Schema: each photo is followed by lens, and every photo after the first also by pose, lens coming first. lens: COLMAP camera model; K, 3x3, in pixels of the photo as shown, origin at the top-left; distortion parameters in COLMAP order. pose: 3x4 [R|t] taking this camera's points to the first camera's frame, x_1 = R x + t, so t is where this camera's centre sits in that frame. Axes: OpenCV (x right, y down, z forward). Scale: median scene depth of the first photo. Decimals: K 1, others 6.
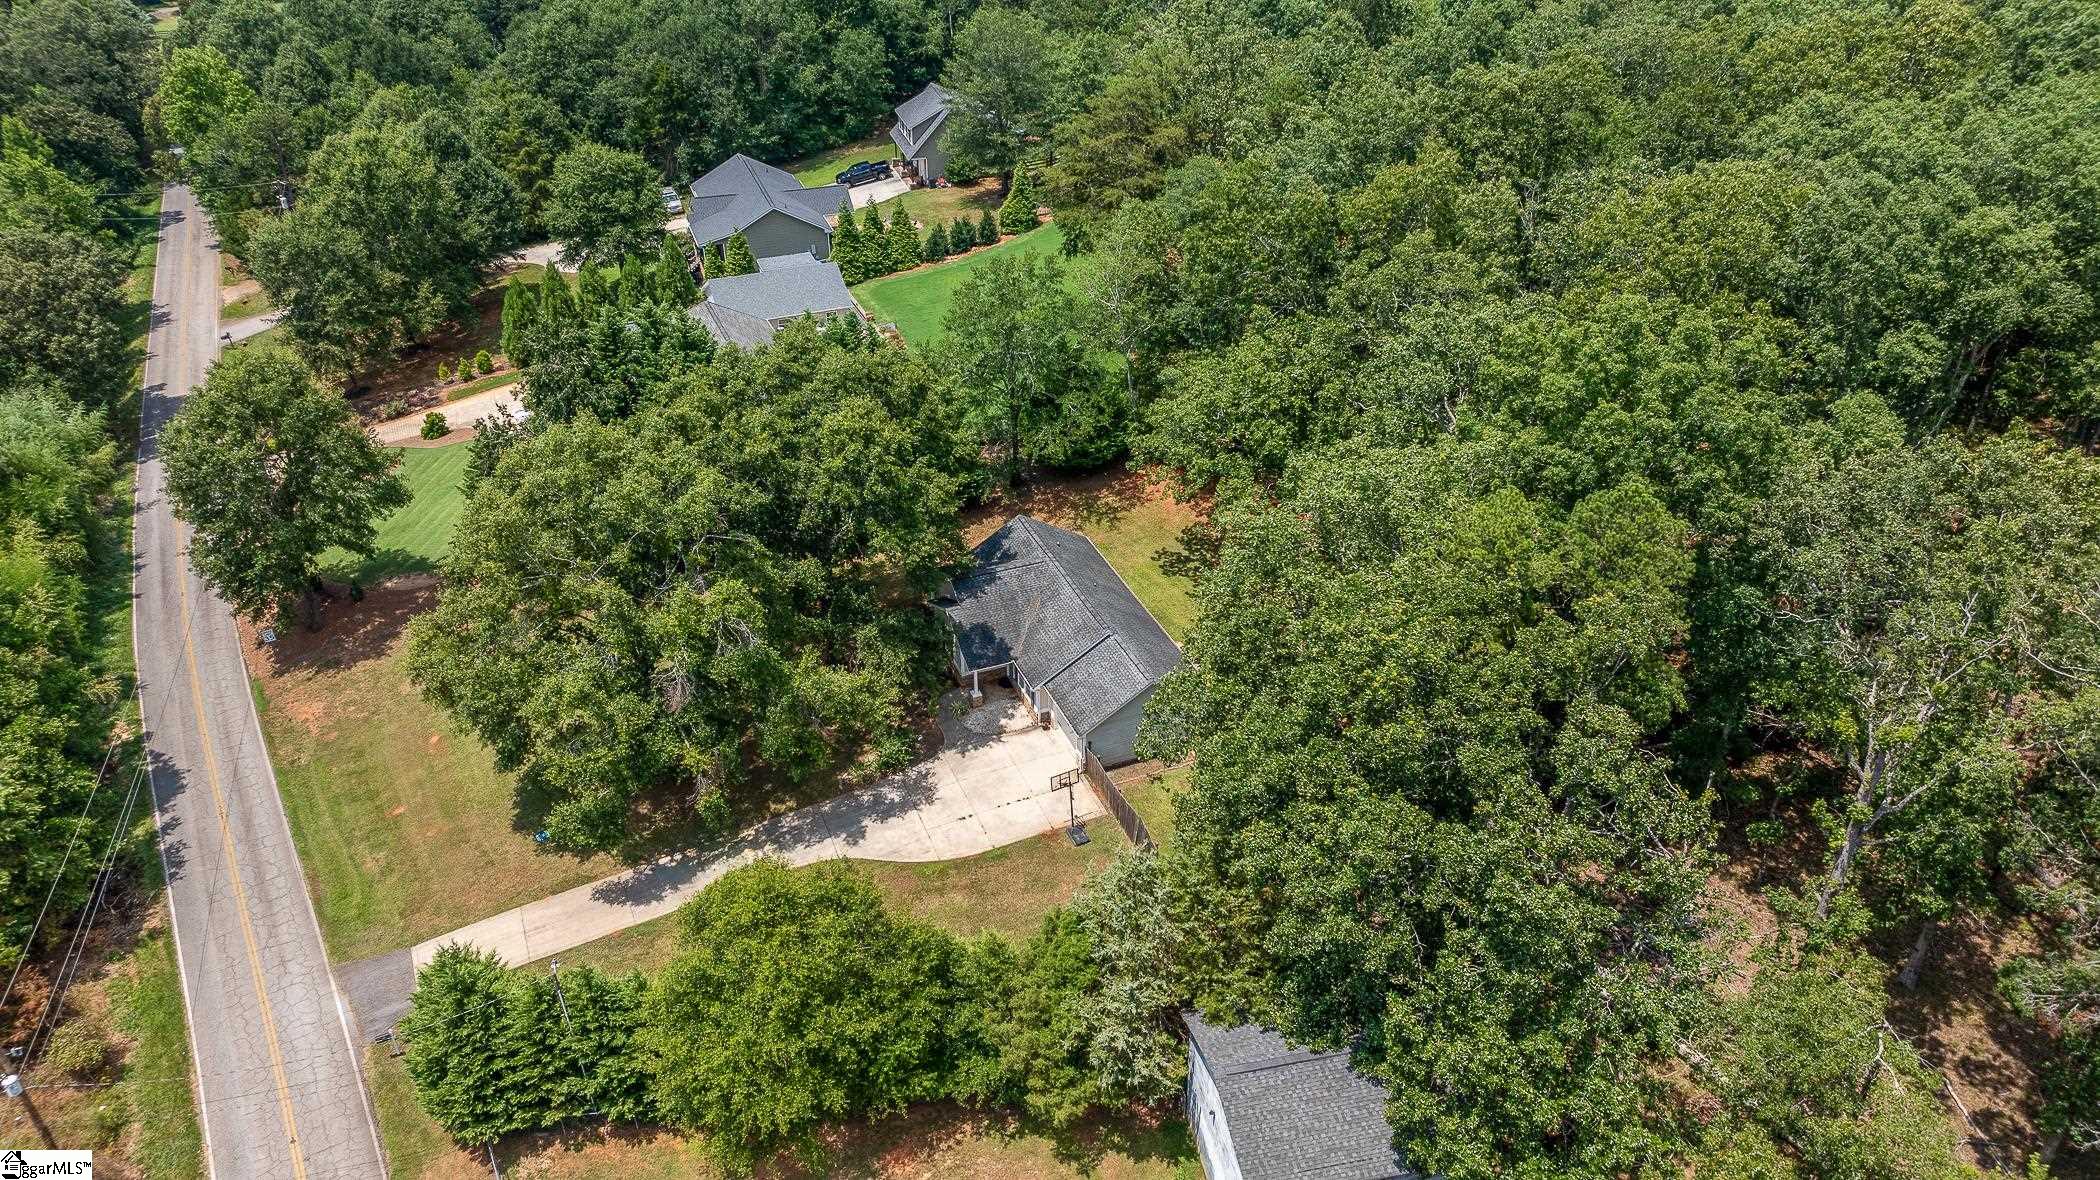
lens RADIAL K [[1496.5, 0, 1050.0], [0, 1496.5, 590.0], [0, 0, 1]] dist [-0.036851, 0.063610]
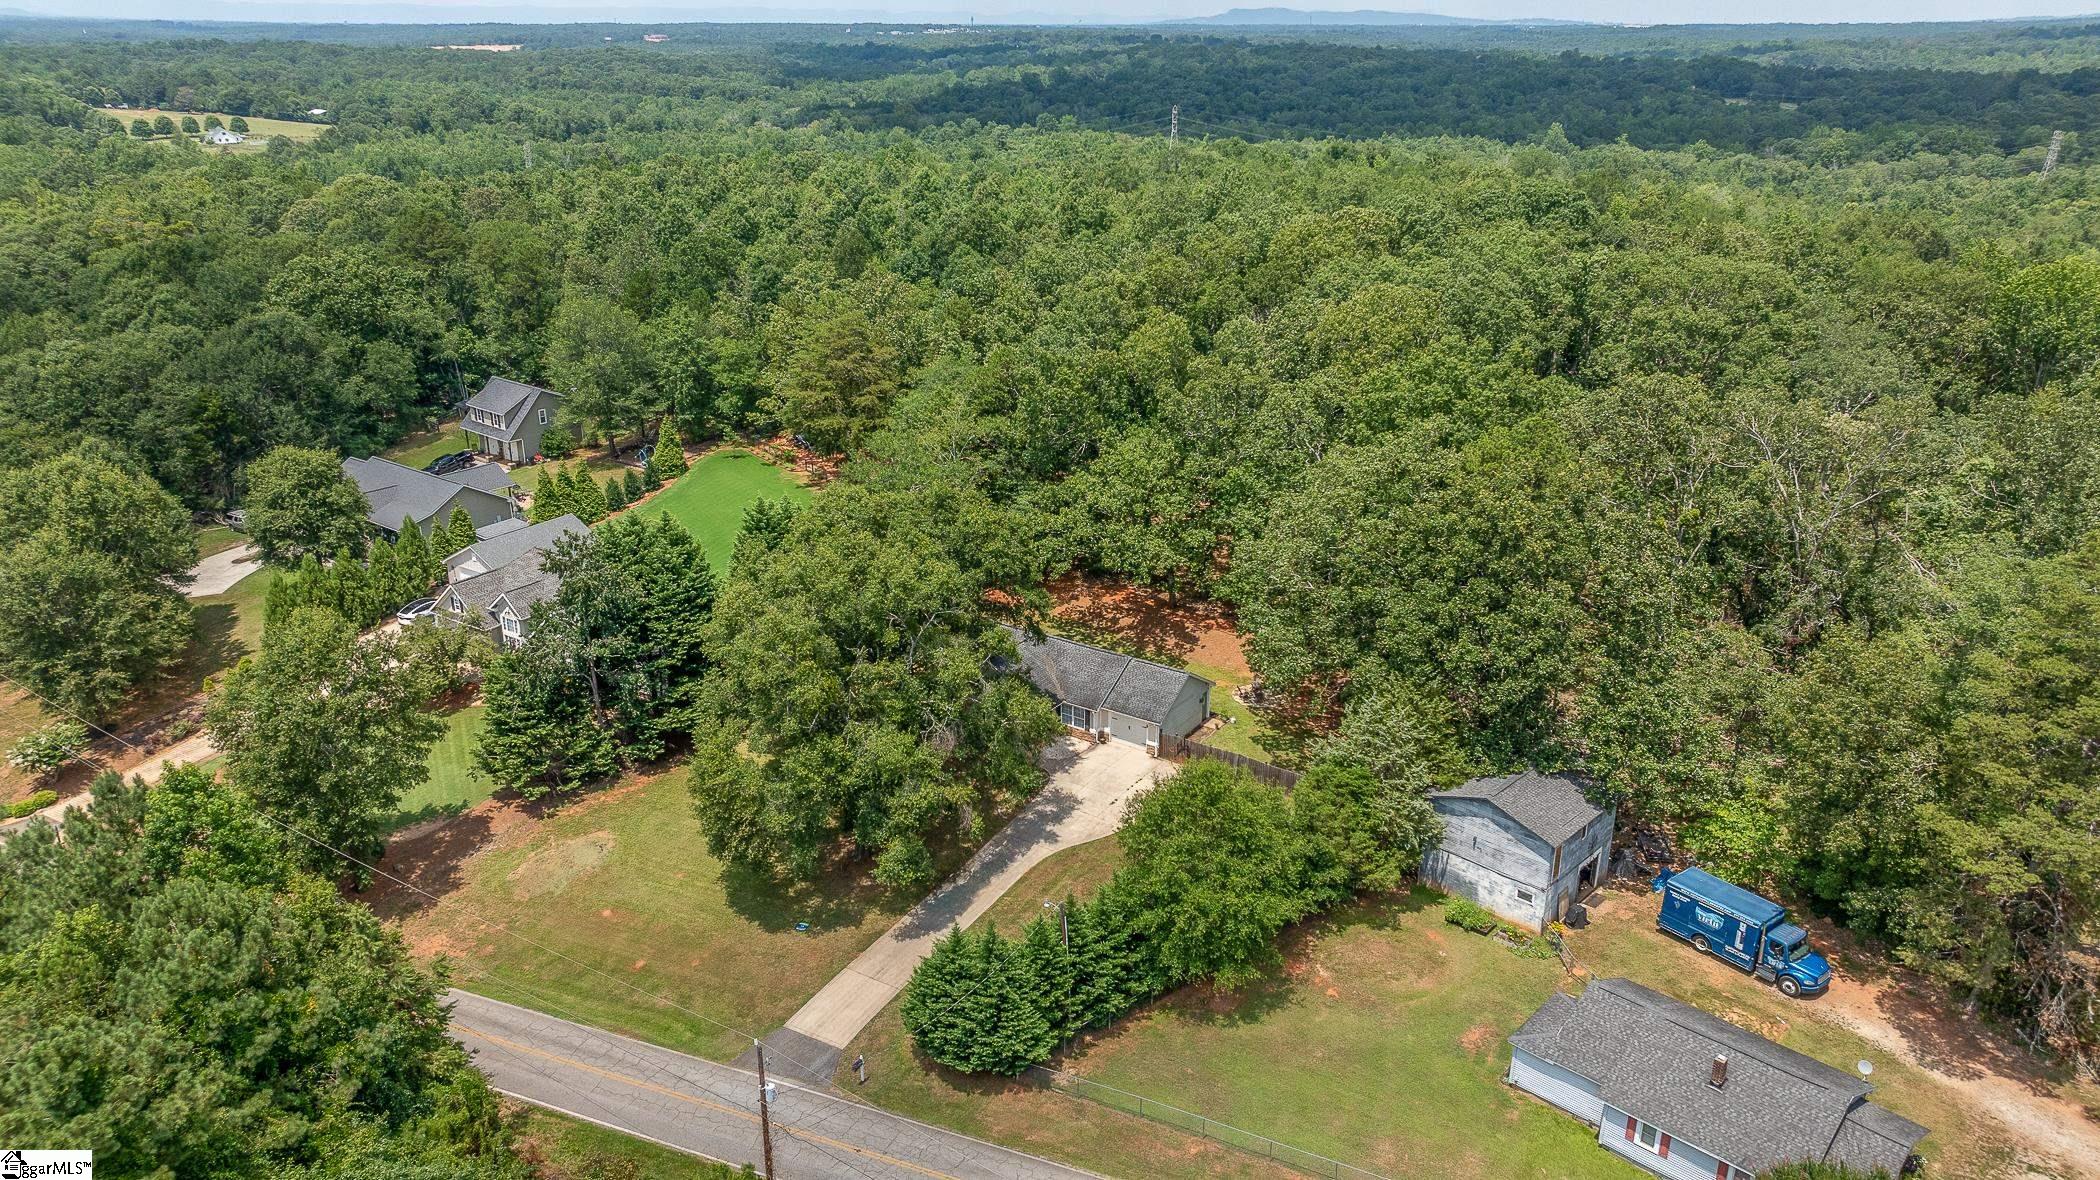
lens RADIAL K [[1496.5, 0, 1050.0], [0, 1496.5, 590.0], [0, 0, 1]] dist [-0.036851, 0.063610]
pose [[0.829808, -0.192681, 0.523729, -0.453416], [0.294656, 0.948293, -0.117980, 0.068366], [-0.473916, 0.252221, 0.843676, -0.078208]]
